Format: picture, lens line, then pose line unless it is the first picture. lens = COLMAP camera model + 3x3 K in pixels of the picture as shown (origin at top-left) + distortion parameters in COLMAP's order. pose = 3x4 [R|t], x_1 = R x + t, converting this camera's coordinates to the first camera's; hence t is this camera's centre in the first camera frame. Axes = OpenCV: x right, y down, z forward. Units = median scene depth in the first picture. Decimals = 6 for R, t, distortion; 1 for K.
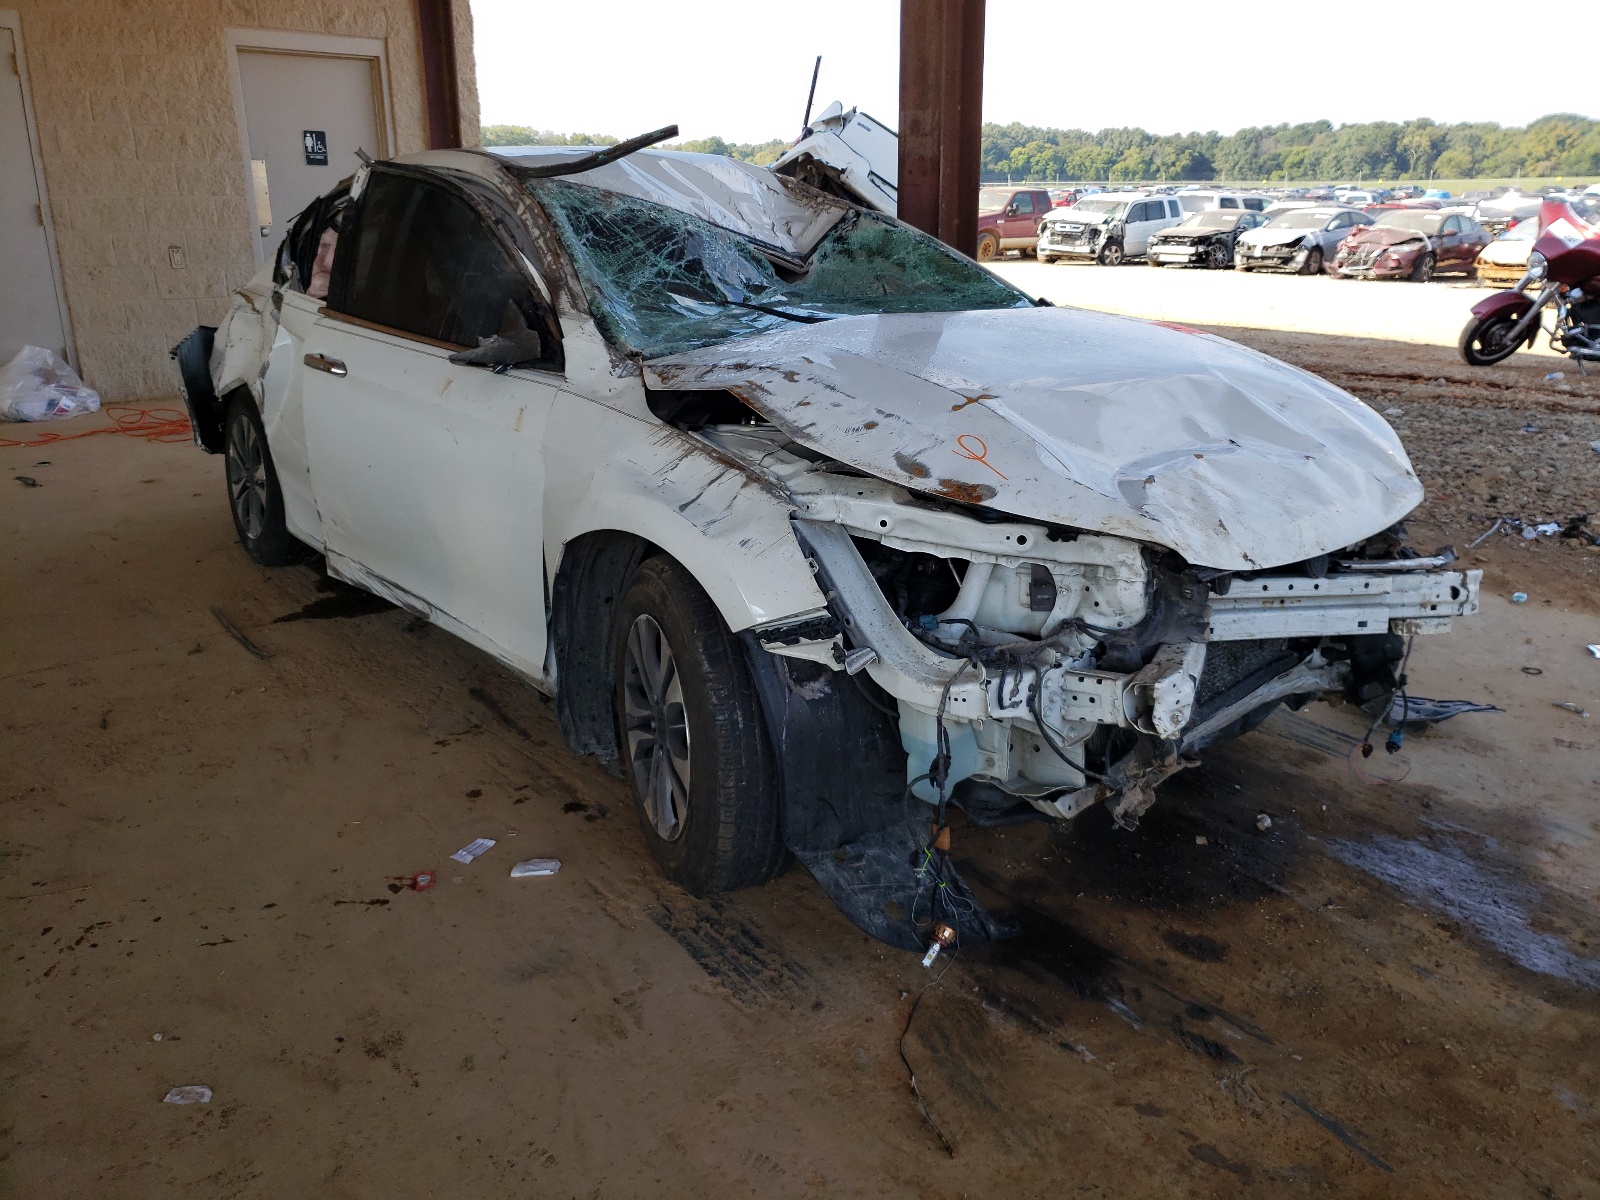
lens RADIAL K [[1229.2, 0, 821.7], [0, 1229.2, 595.4], [0, 0, 1]] dist [0.000505, 0.002307]
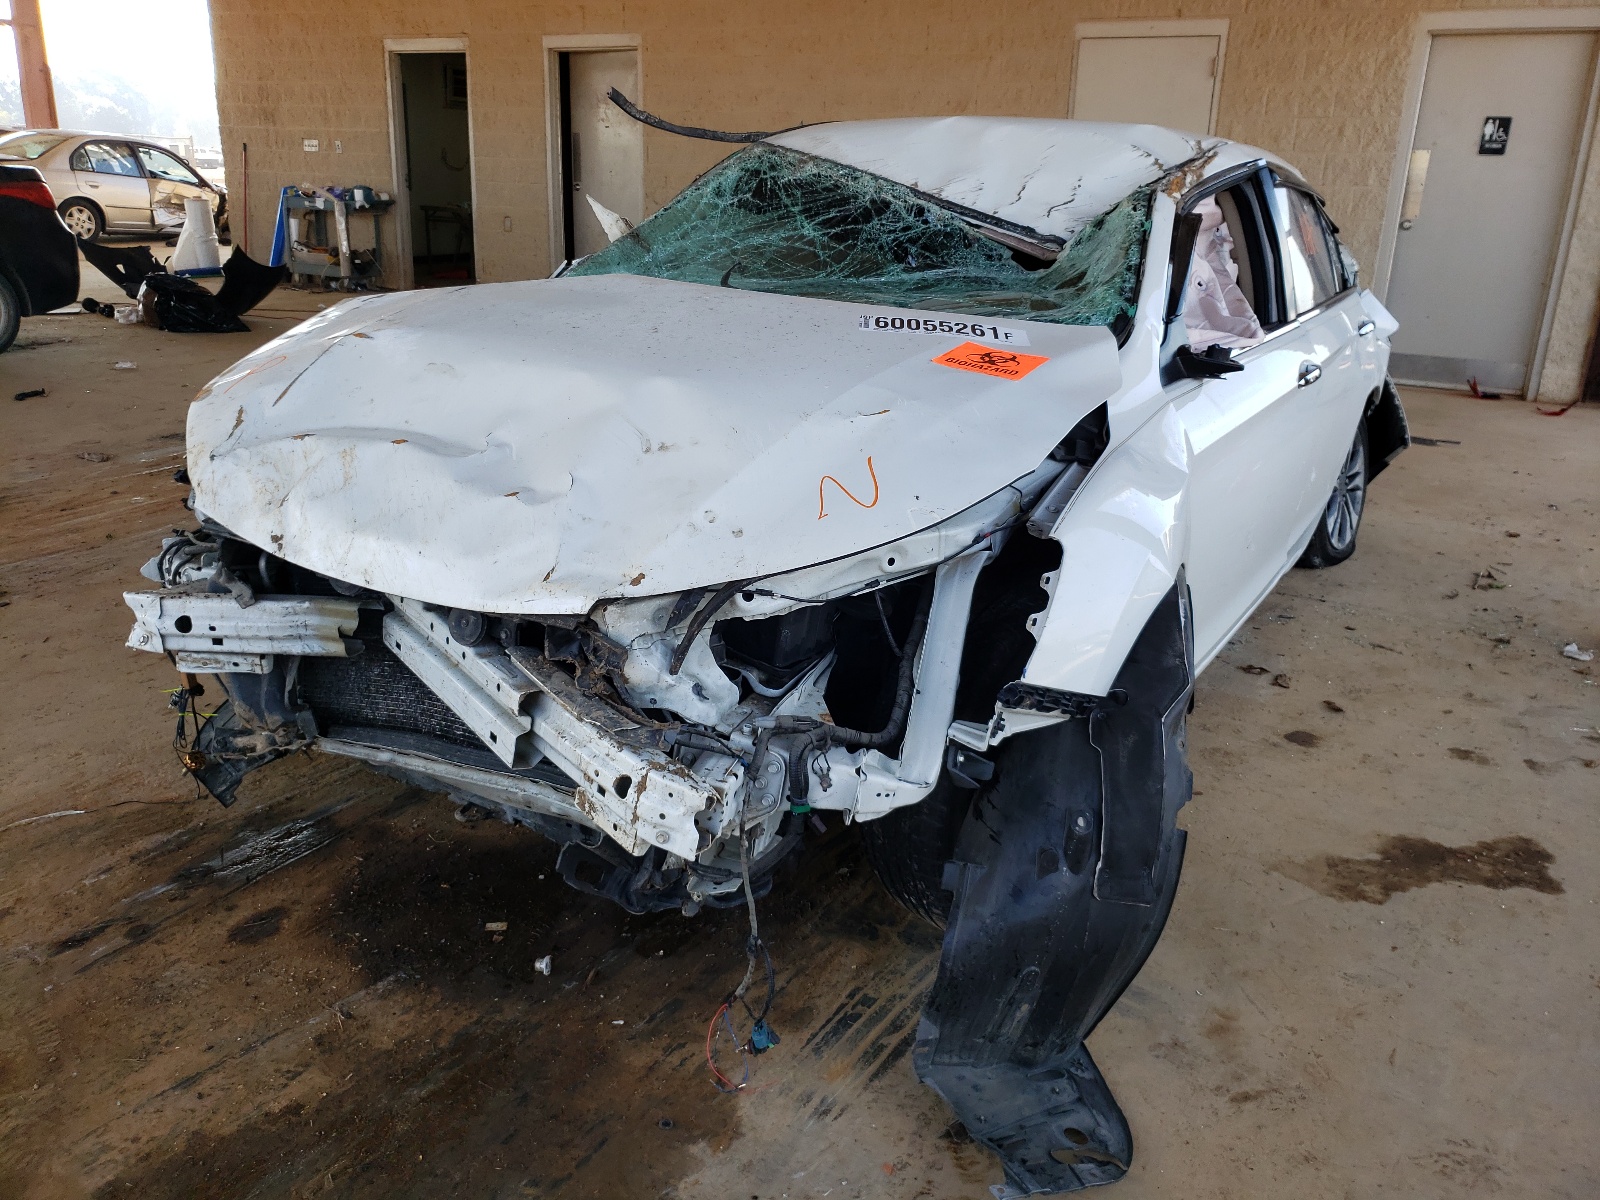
lens RADIAL K [[1229.2, 0, 821.7], [0, 1229.2, 595.4], [0, 0, 1]] dist [0.000505, 0.002307]
pose [[0.340414, 0.304488, -0.889610, 0.361356], [-0.309490, 0.929680, 0.199775, -0.082597], [0.887882, 0.207319, 0.410712, 0.278623]]
